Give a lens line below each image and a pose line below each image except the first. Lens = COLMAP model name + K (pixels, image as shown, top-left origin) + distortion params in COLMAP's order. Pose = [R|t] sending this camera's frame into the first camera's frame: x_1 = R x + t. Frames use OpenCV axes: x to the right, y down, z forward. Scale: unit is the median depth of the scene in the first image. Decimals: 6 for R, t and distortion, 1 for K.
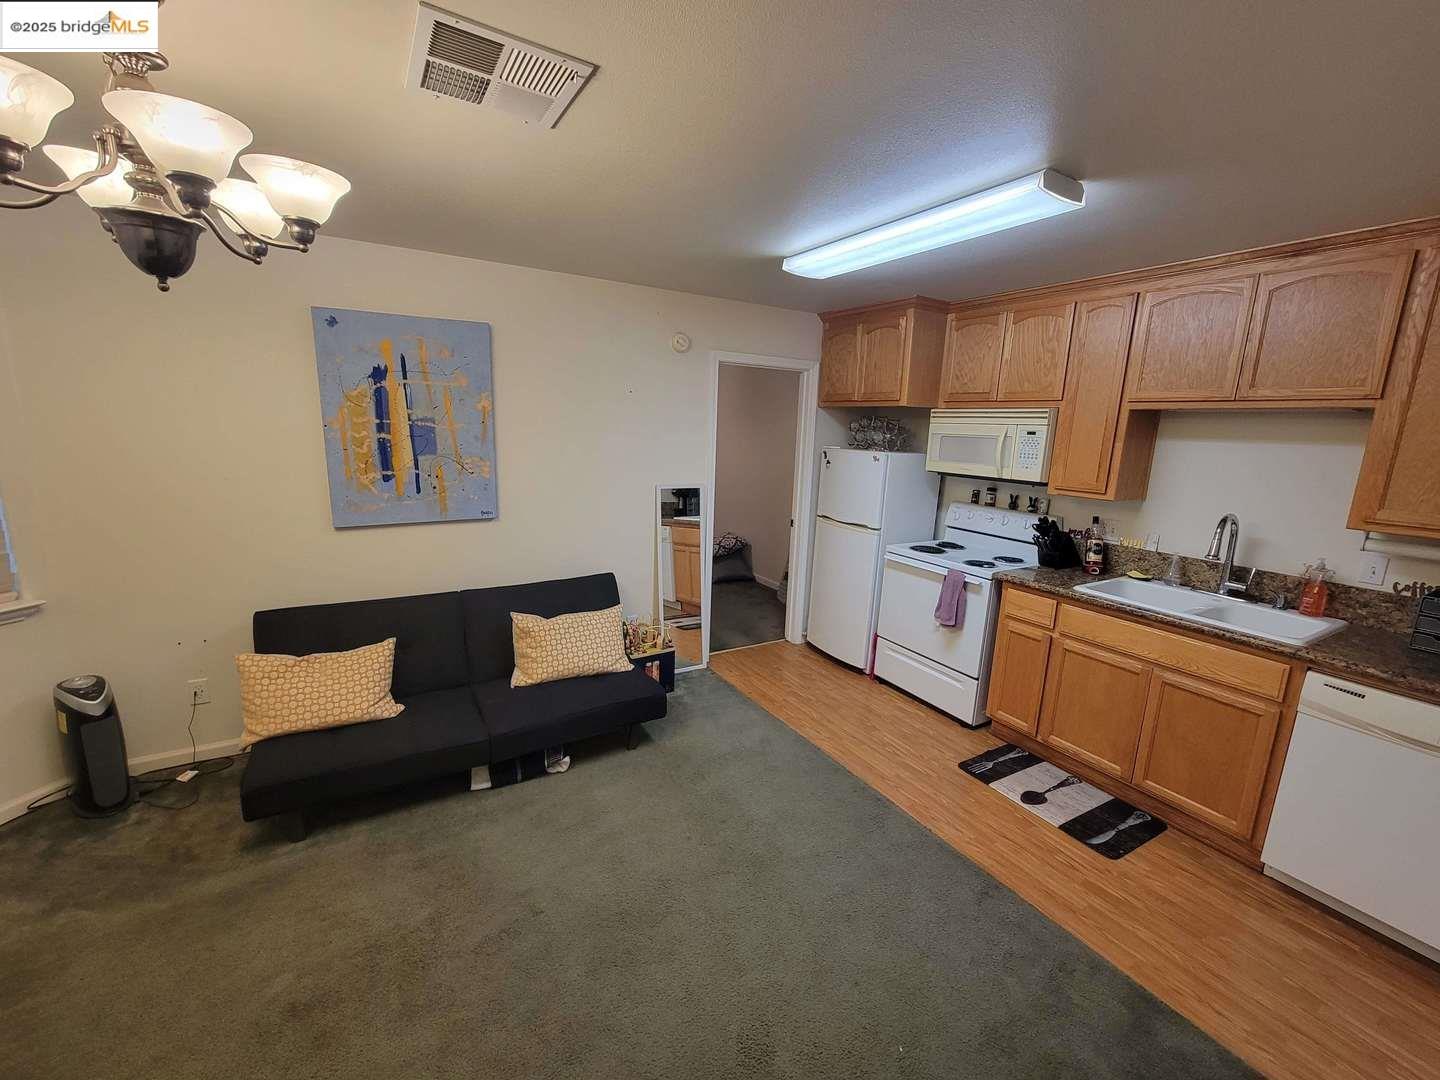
lens RADIAL K [[590.6, 0, 717.2], [0, 590.6, 542.1], [0, 0, 1]] dist [-0.000733, 0.000551]
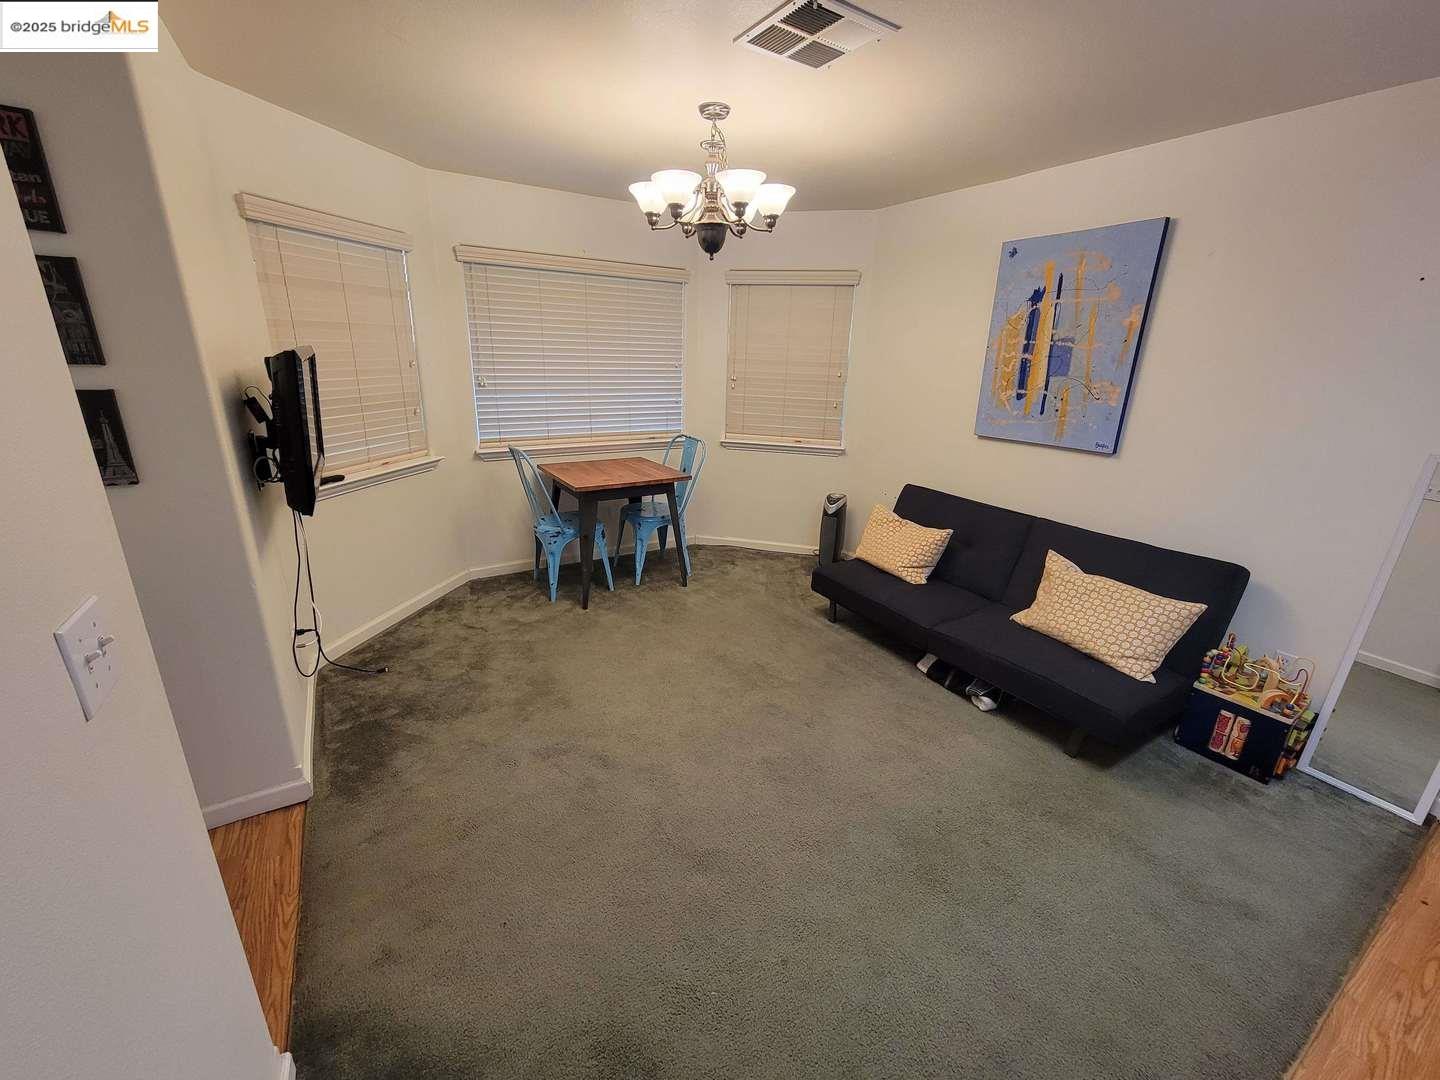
lens RADIAL K [[590.6, 0, 717.2], [0, 590.6, 542.1], [0, 0, 1]] dist [-0.000733, 0.000551]
pose [[0.021926, 0.281719, -0.959246, 0.541682], [-0.226785, 0.935867, 0.269669, -0.024618], [0.973698, 0.211630, 0.084410, 0.424121]]
